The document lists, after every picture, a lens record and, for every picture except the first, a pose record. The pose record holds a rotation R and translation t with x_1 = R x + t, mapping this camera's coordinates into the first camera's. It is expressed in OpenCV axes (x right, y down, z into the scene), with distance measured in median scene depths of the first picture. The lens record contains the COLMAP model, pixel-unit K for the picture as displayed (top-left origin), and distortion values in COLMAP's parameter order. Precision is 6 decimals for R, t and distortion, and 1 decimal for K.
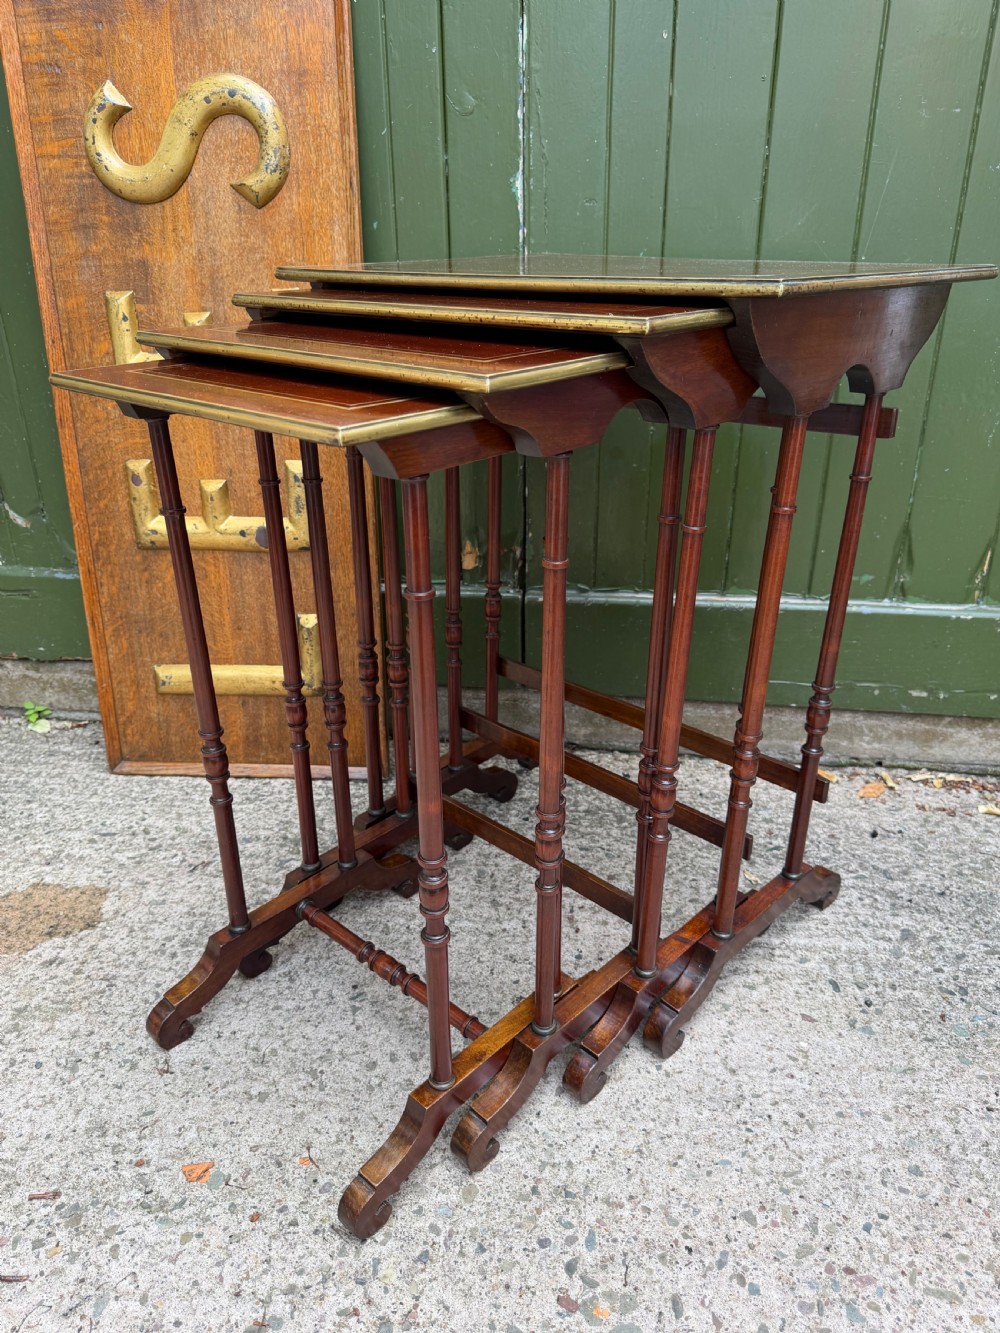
lens RADIAL K [[955.6, 0, 503.4], [0, 955.6, 672.1], [0, 0, 1]] dist [0.000344, -0.006457]
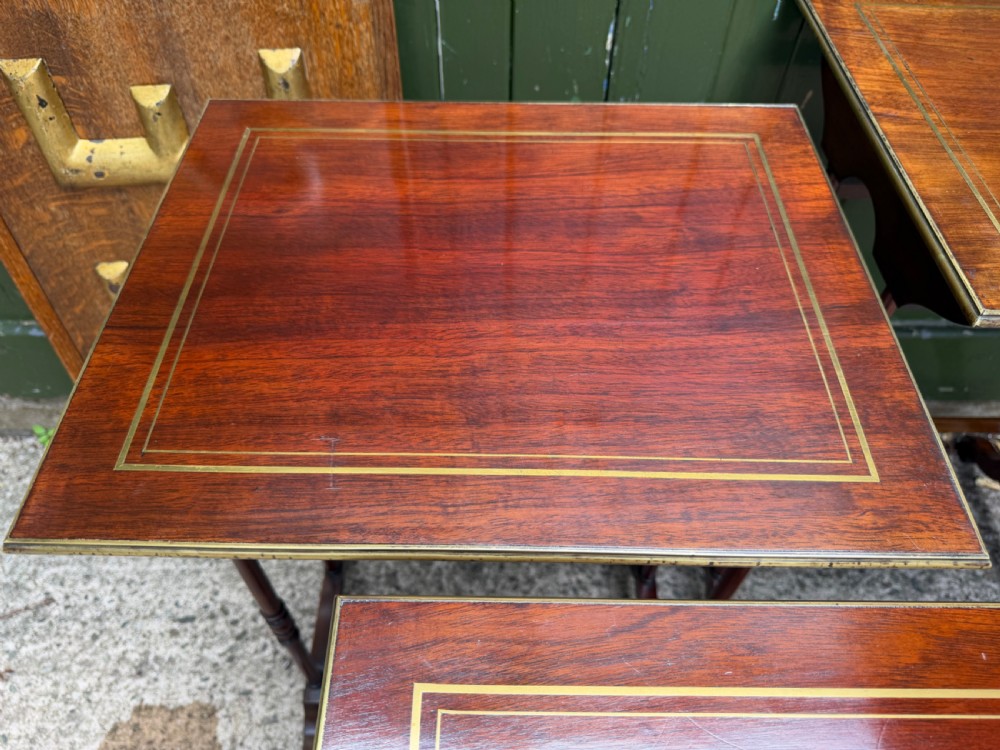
lens RADIAL K [[729.5, 0, 499.0], [0, 729.5, 375.4], [0, 0, 1]] dist [-0.012257, -0.003596]
pose [[0.987362, -0.110490, 0.113613, -0.173147], [0.046925, 0.888567, 0.456340, -0.463803], [-0.151374, -0.445242, 0.882522, 0.457018]]
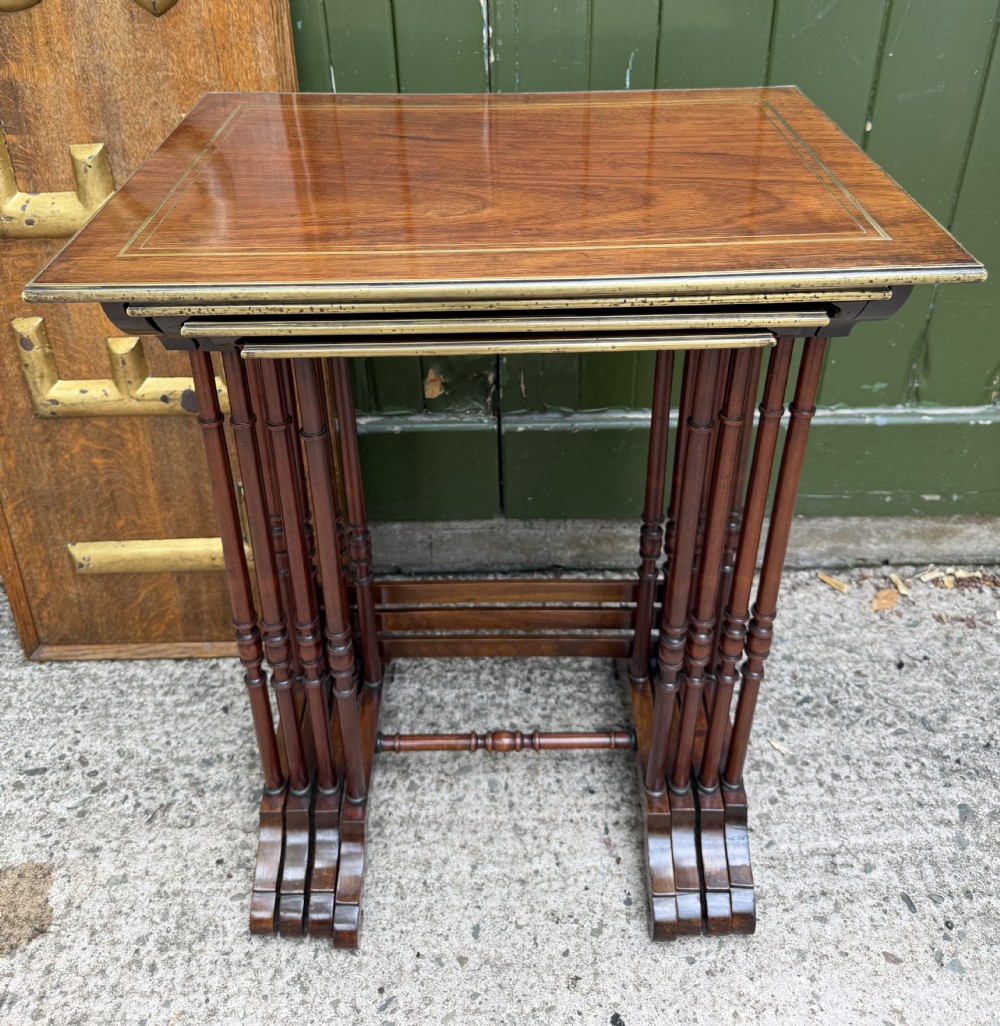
lens RADIAL K [[962.2, 0, 498.8], [0, 962.2, 361.5], [0, 0, 1]] dist [-0.012933, 0.004130]
pose [[0.988767, -0.085225, 0.122785, -0.101427], [0.072665, 0.991985, 0.103372, -0.286385], [-0.130611, -0.093289, 0.987035, 0.181195]]
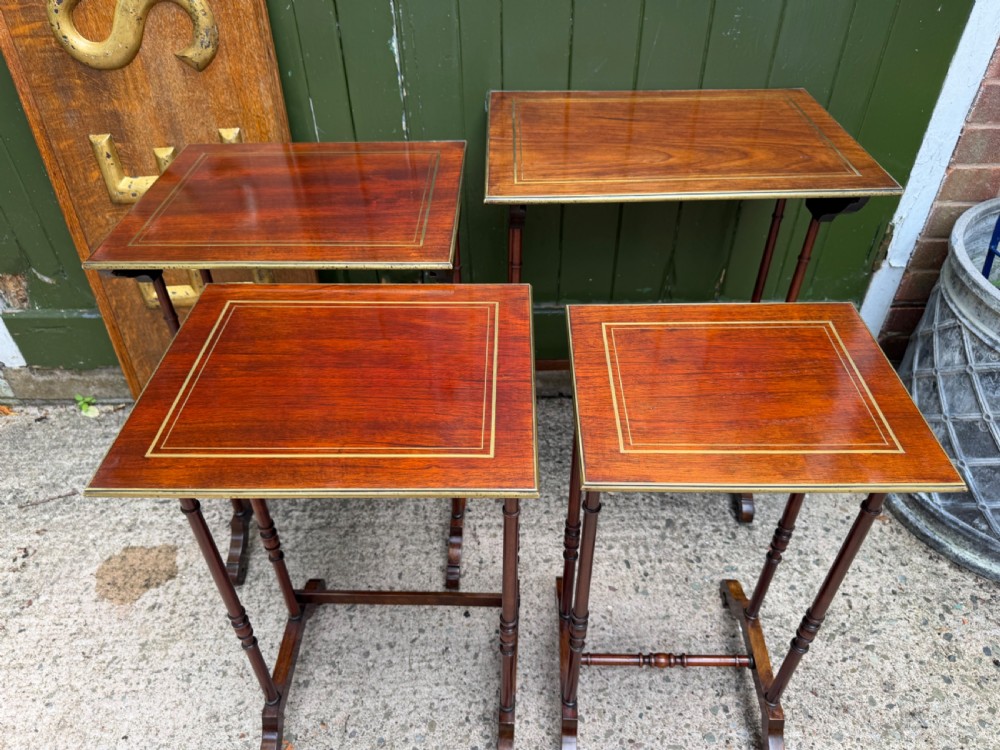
lens RADIAL K [[716.9, 0, 497.8], [0, 716.9, 376.7], [0, 0, 1]] dist [0.000344, -0.006457]
pose [[0.989283, -0.098467, 0.107810, 0.005281], [0.067041, 0.962273, 0.263697, -0.334356], [-0.129708, -0.253643, 0.958562, -0.122357]]
